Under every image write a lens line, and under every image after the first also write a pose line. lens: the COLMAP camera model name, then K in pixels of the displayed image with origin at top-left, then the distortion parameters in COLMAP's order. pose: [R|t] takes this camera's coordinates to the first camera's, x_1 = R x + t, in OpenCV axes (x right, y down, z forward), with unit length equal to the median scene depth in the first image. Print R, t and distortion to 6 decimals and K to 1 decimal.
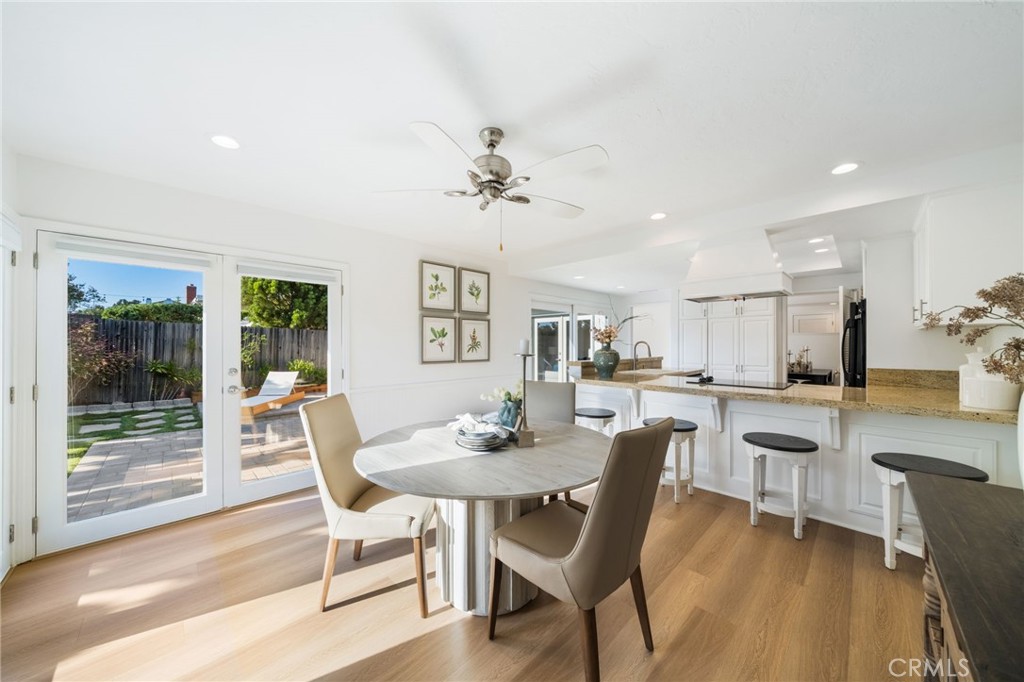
lens RADIAL K [[350.9, 0, 508.6], [0, 350.9, 338.8], [0, 0, 1]] dist [-0.000729, -0.000152]
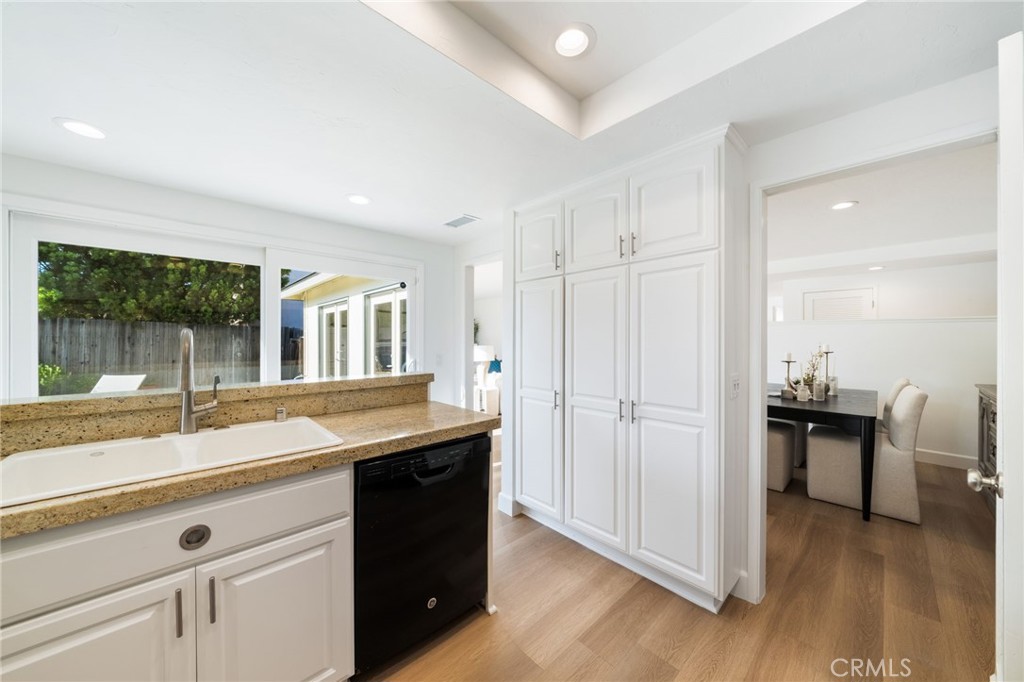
lens RADIAL K [[351.9, 0, 512.0], [0, 351.9, 341.0], [0, 0, 1]] dist [-0.007125, 0.000017]
pose [[0.999535, 0.001916, -0.030447, 0.435197], [-0.001359, 0.999832, 0.018280, 0.007000], [0.030477, -0.018230, 0.999369, 0.509499]]
